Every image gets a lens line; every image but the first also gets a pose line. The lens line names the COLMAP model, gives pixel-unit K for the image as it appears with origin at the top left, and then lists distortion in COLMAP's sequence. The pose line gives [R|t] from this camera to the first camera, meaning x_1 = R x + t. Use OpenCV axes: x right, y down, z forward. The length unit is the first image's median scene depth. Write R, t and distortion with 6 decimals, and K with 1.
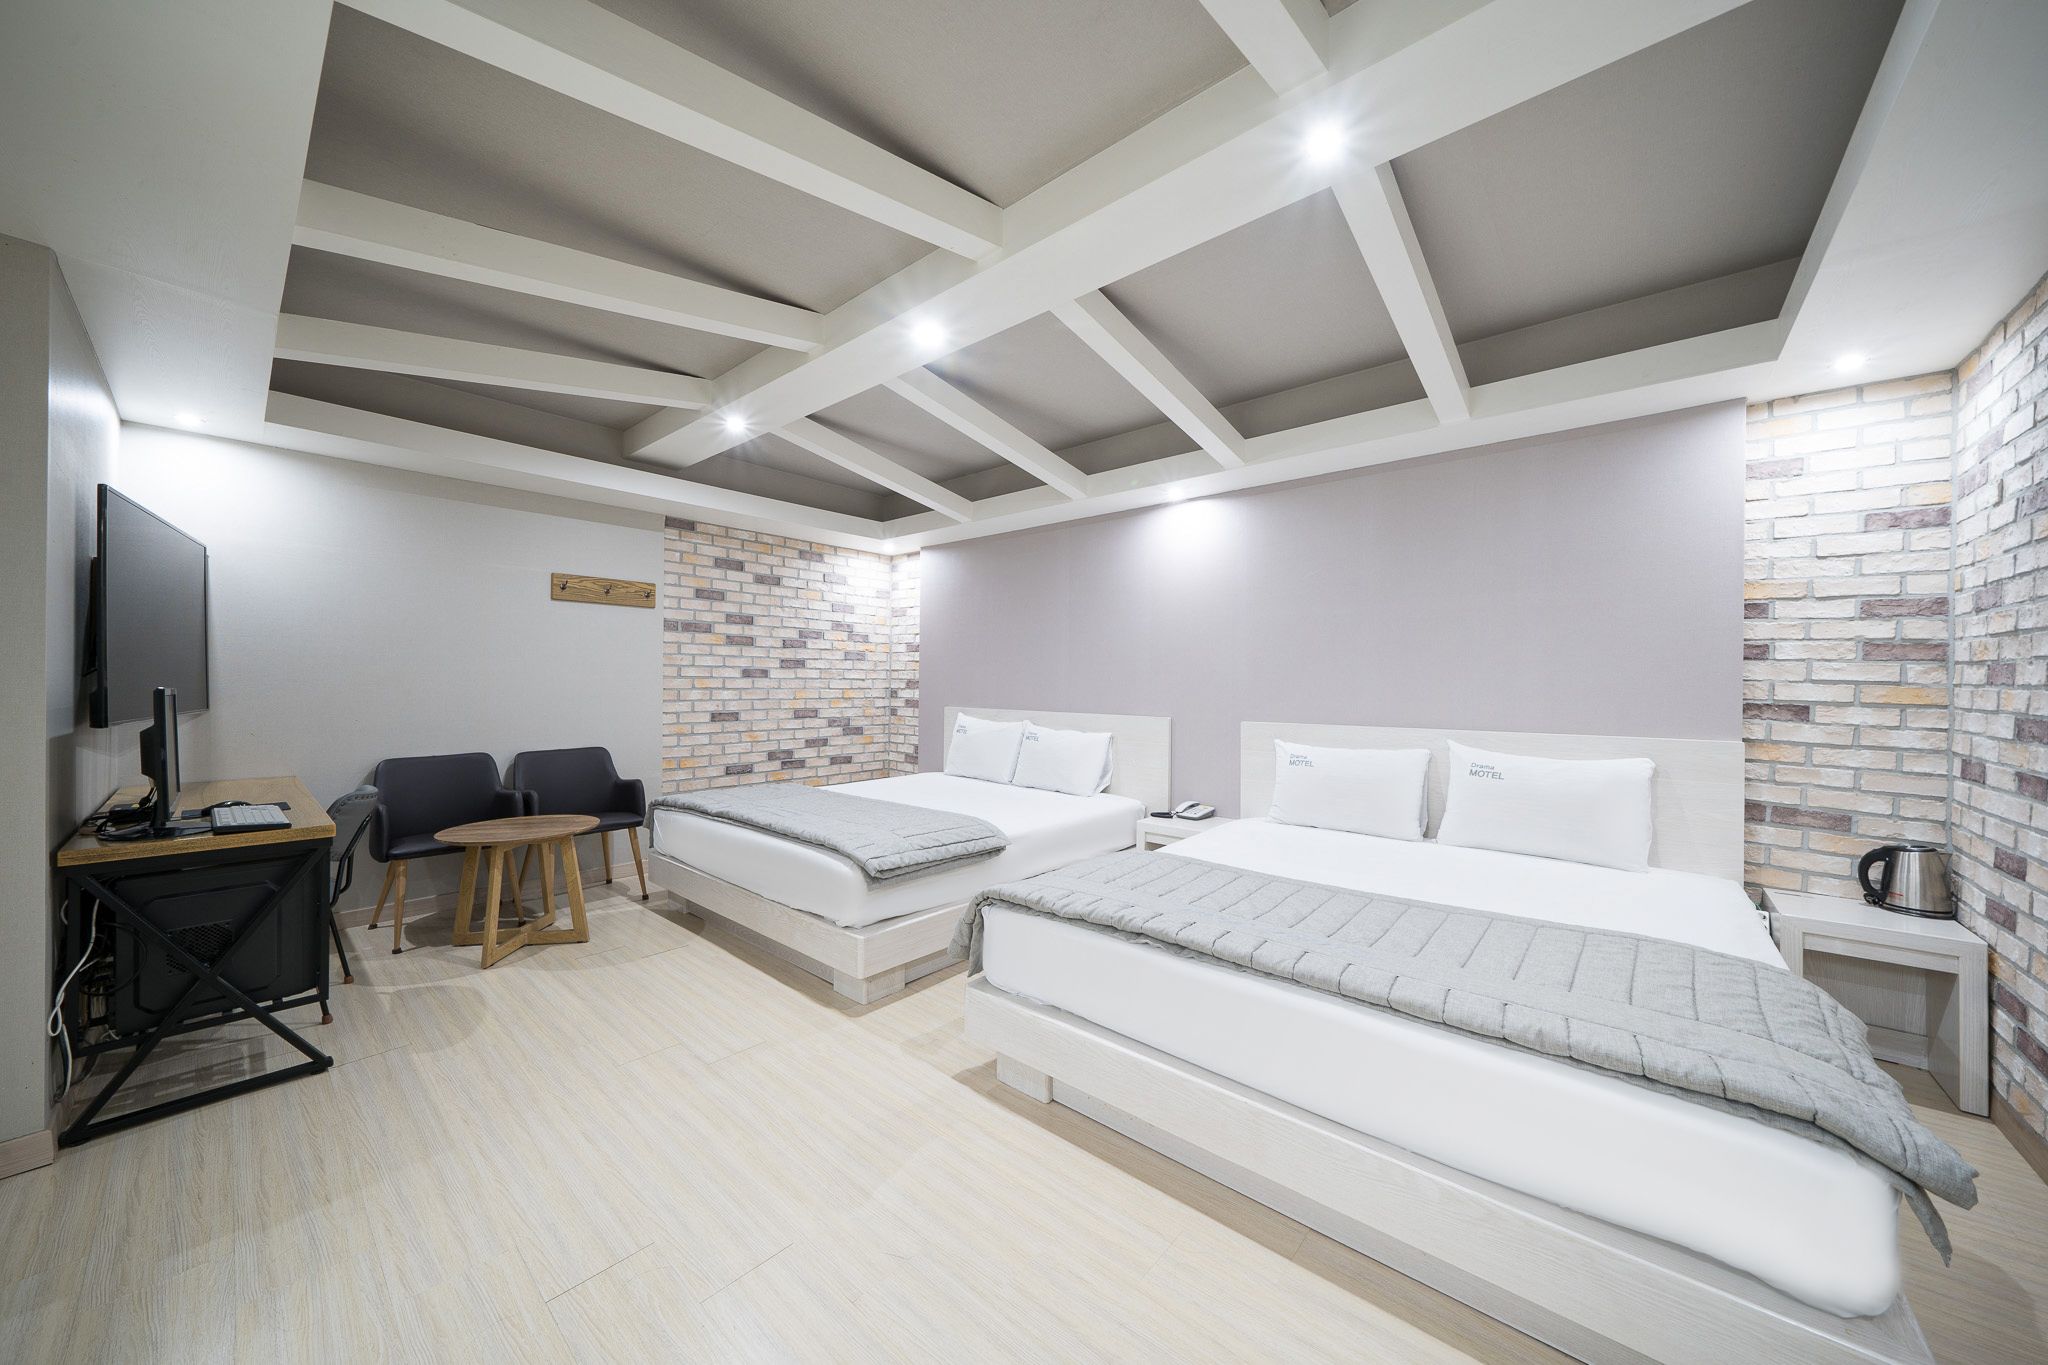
lens RADIAL K [[698.2, 0, 1024.9], [0, 698.2, 687.2], [0, 0, 1]] dist [-0.003164, -0.000077]
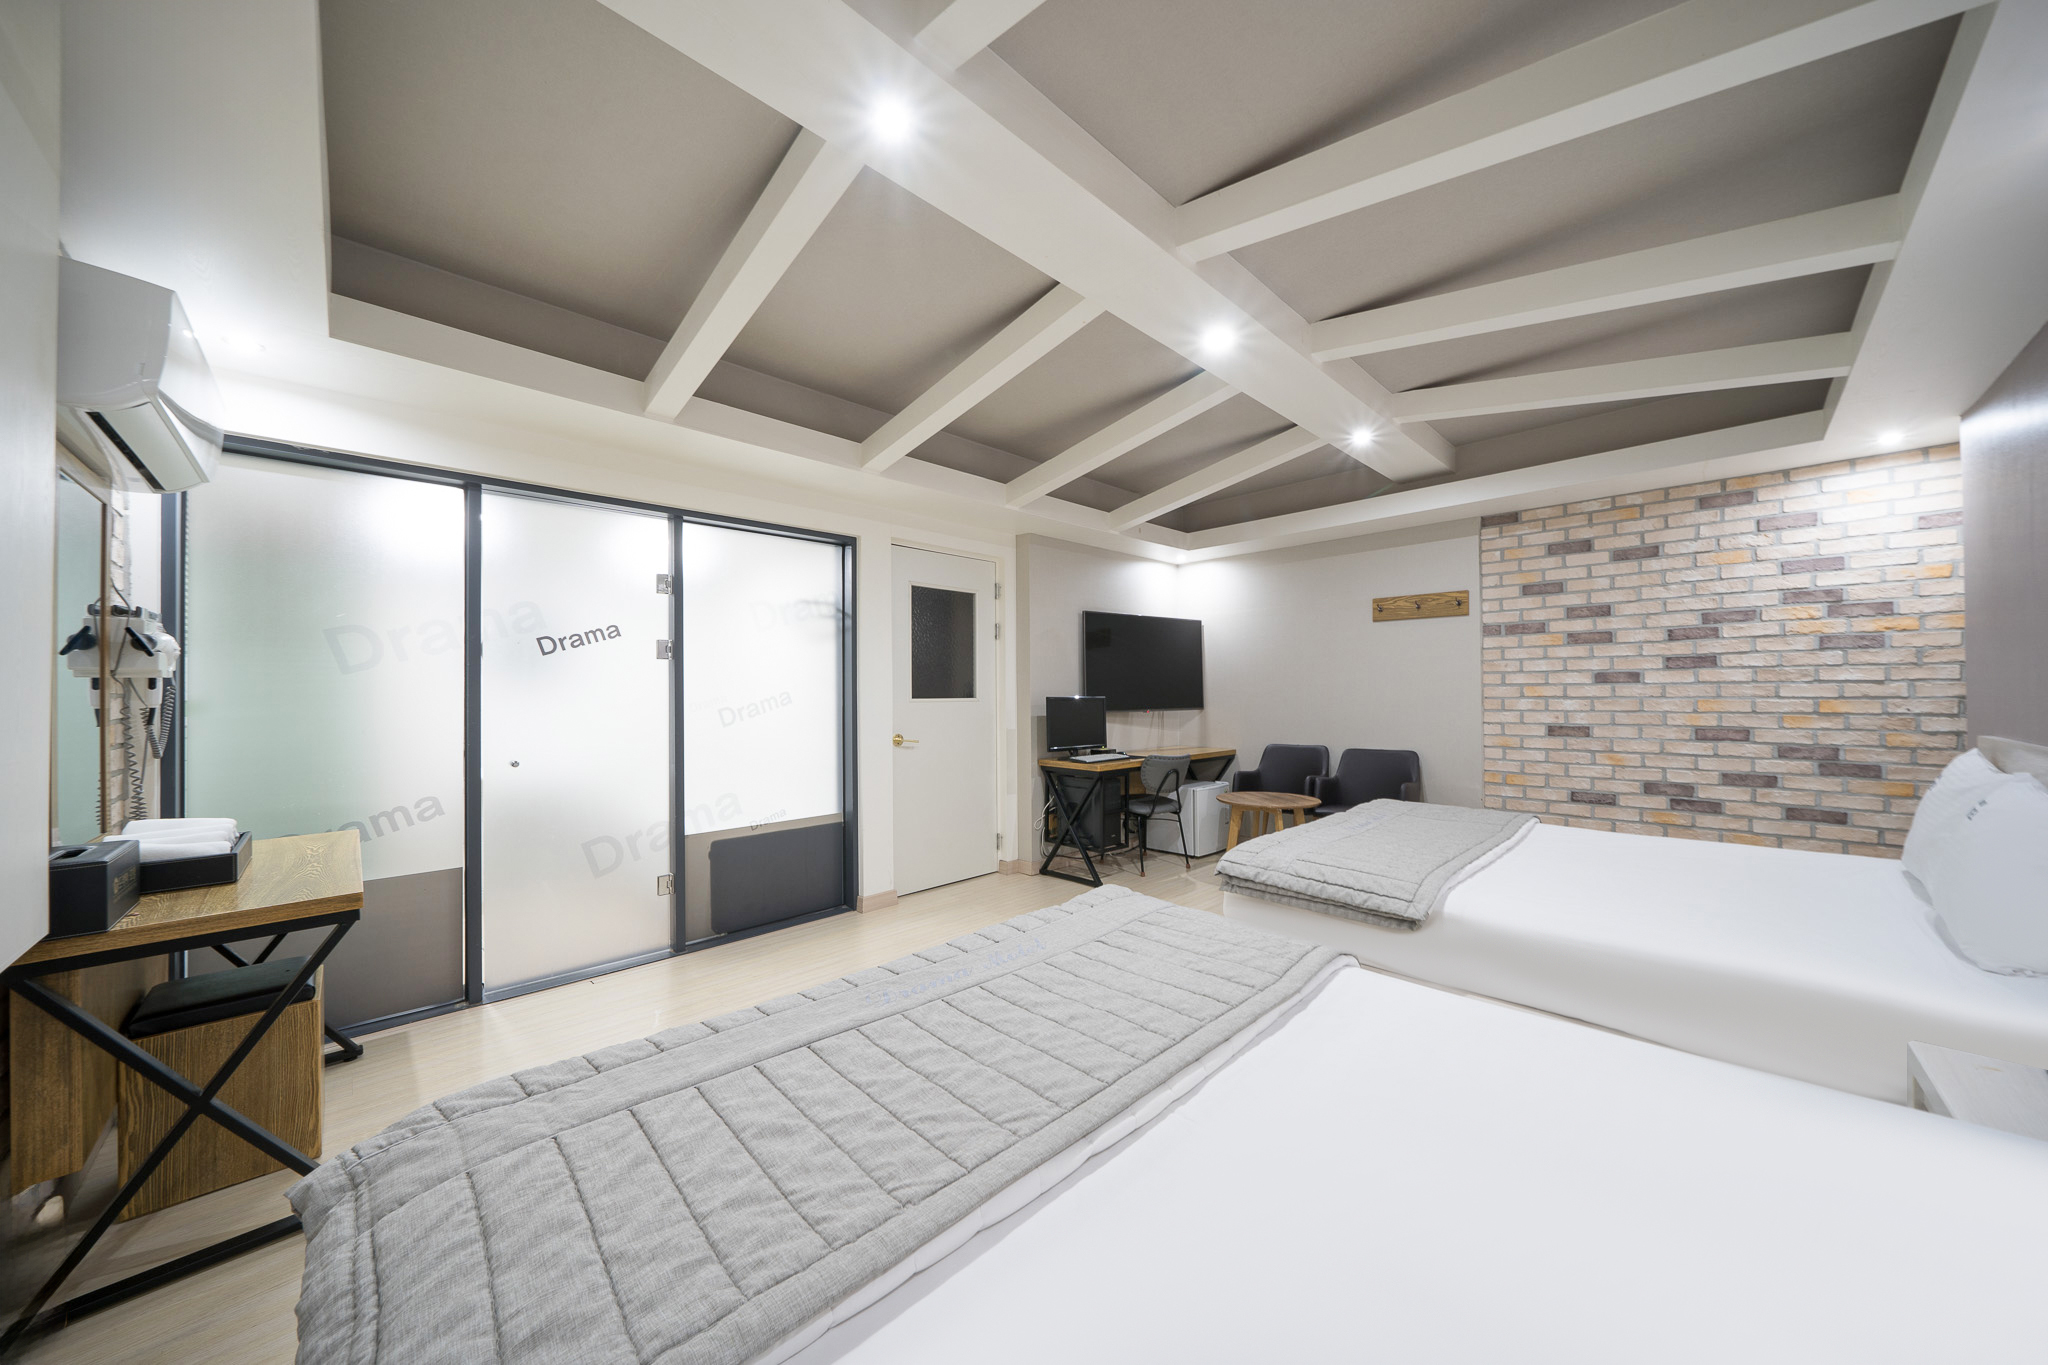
lens RADIAL K [[698.2, 0, 1024.4], [0, 698.2, 687.5], [0, 0, 1]] dist [-0.003164, -0.000077]
pose [[-0.076163, -0.012791, -0.997013, 0.424882], [0.001734, 0.999915, -0.012961, -0.000060], [0.997094, -0.002715, -0.076134, 0.392994]]
